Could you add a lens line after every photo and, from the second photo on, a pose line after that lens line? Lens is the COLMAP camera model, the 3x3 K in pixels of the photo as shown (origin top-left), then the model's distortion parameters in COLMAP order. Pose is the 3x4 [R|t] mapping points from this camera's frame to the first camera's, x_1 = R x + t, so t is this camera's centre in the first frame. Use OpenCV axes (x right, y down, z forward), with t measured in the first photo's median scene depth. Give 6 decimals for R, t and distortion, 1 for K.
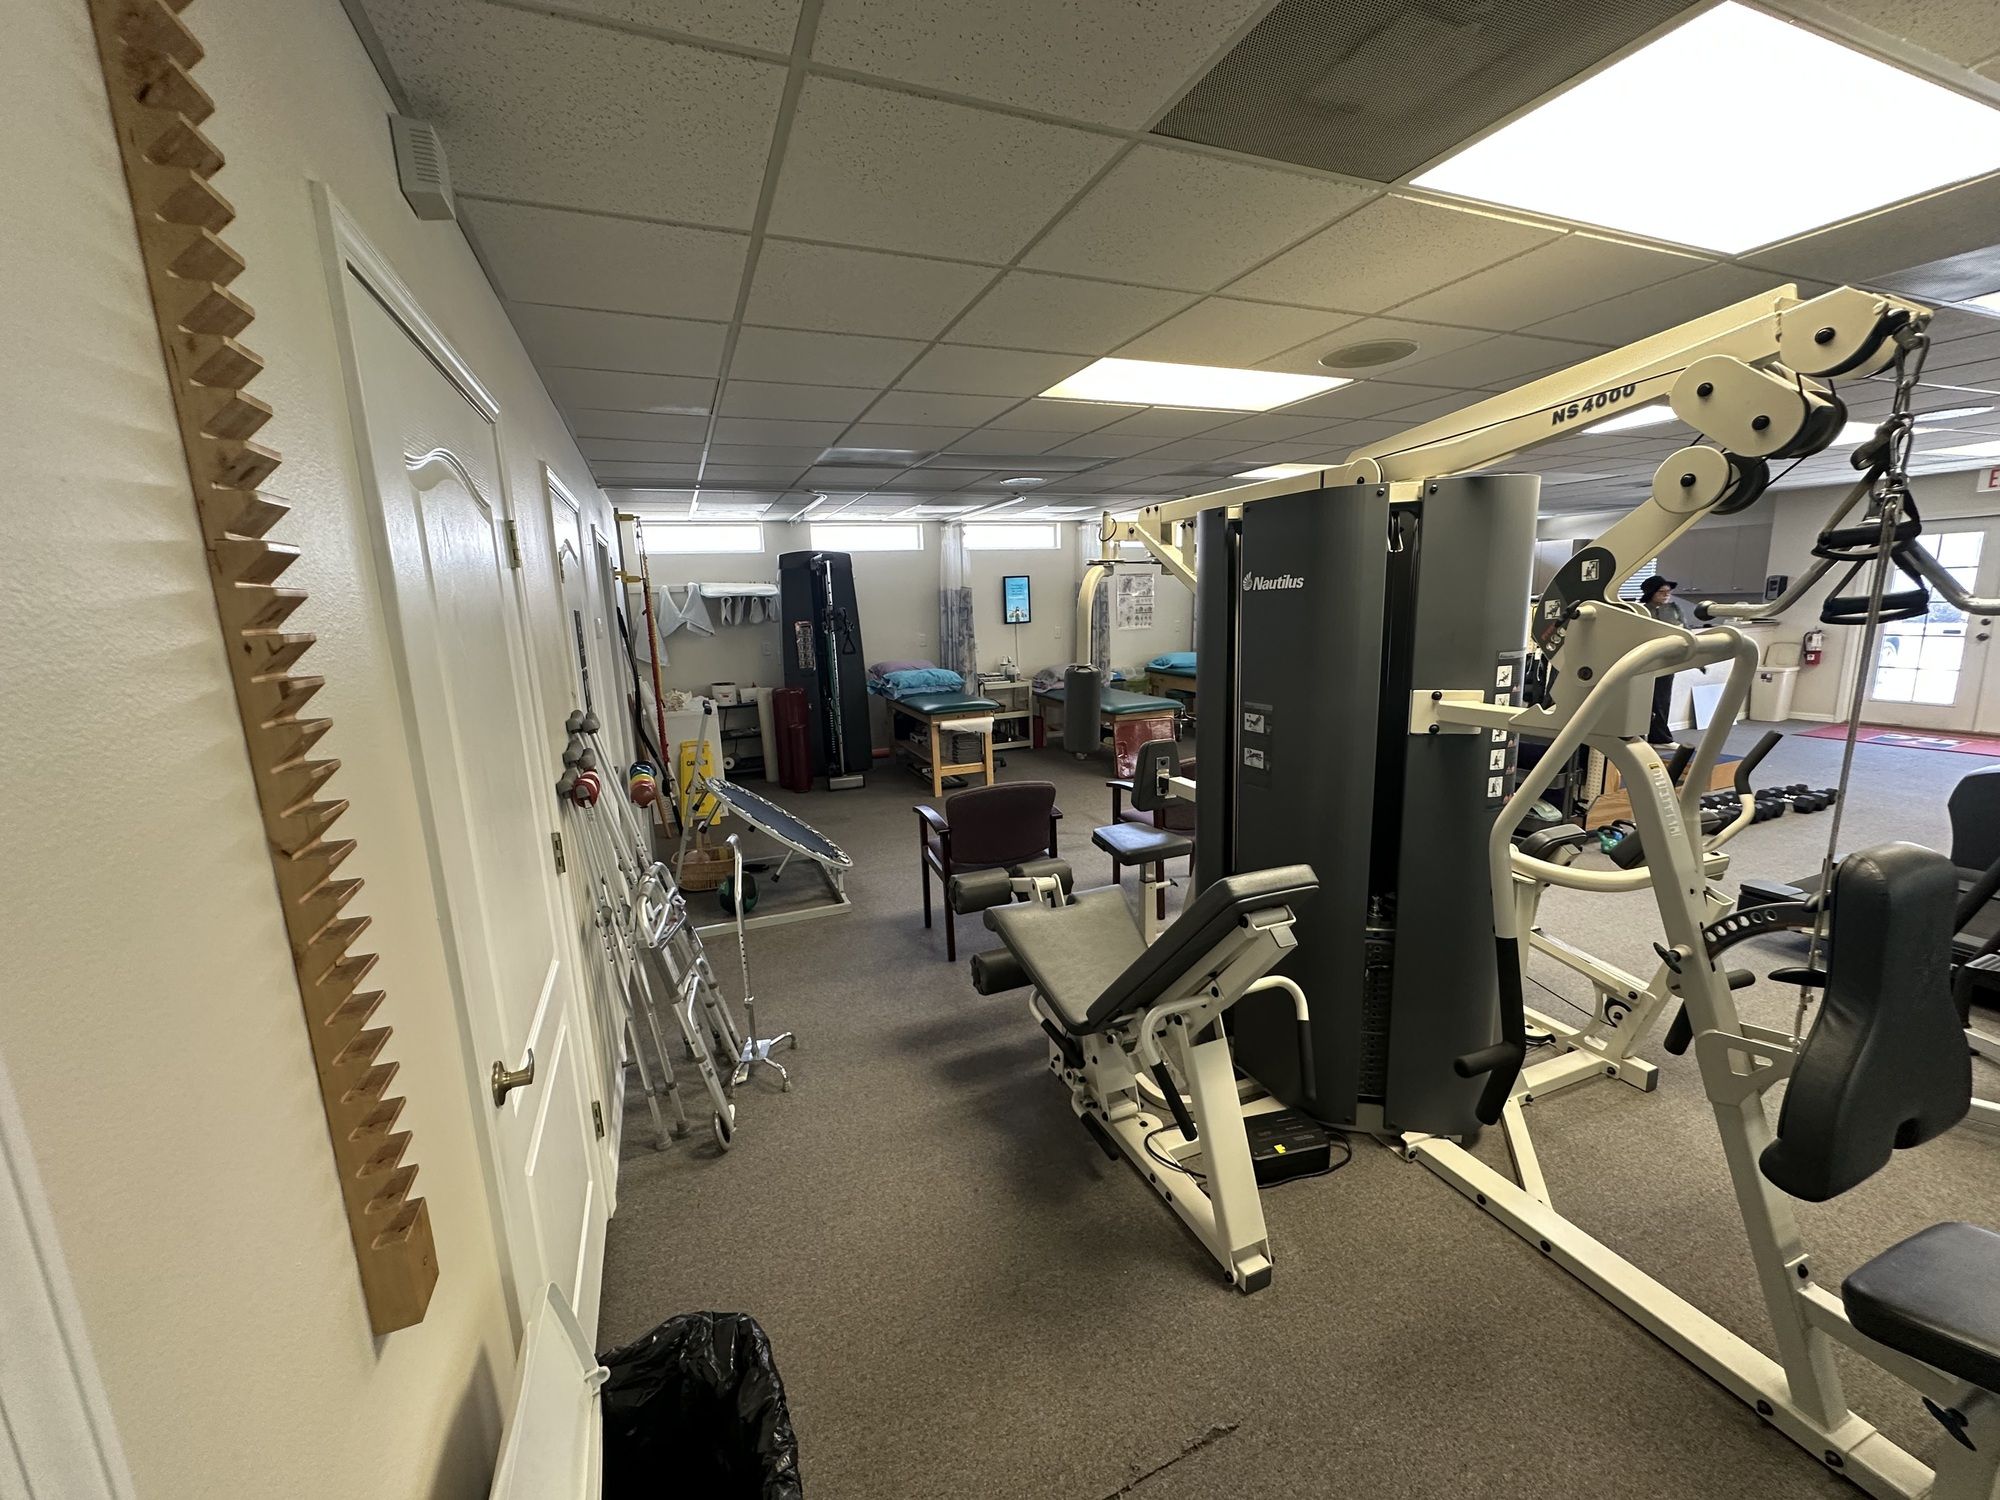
lens RADIAL K [[798.1, 0, 999.0], [0, 798.1, 749.8], [0, 0, 1]] dist [-0.002120, 0.000494]
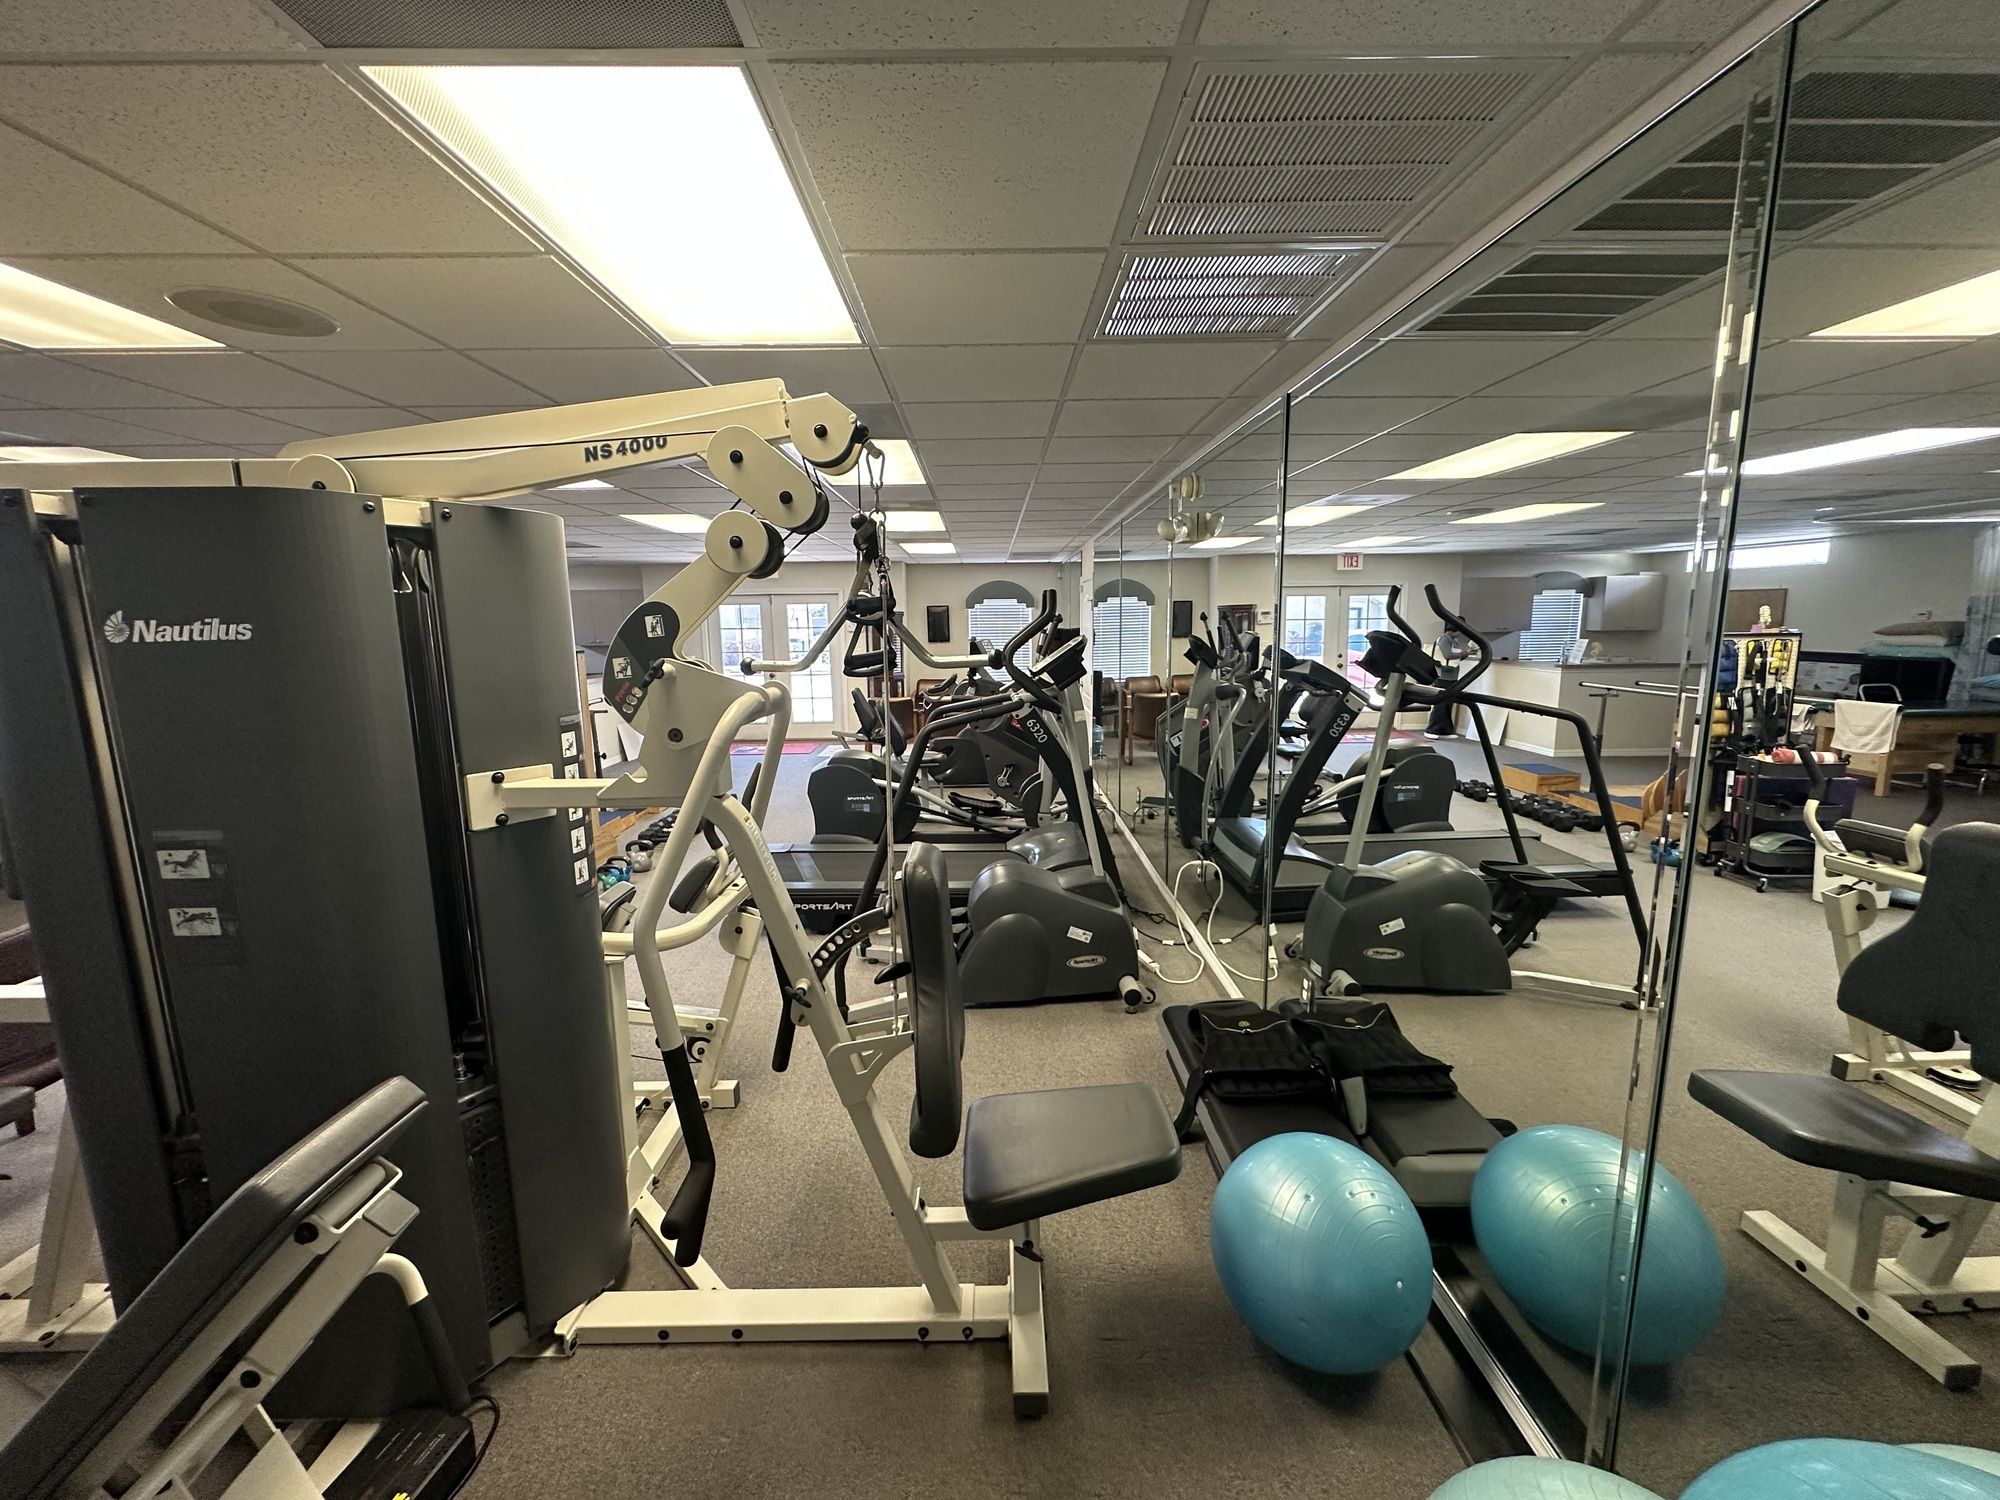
lens RADIAL K [[798.1, 0, 999.0], [0, 798.1, 749.8], [0, 0, 1]] dist [-0.002120, 0.000494]
pose [[0.366783, -0.115728, 0.923080, 0.007014], [0.171998, 0.983562, 0.054968, -0.053890], [-0.914268, 0.138607, 0.380659, 0.246879]]
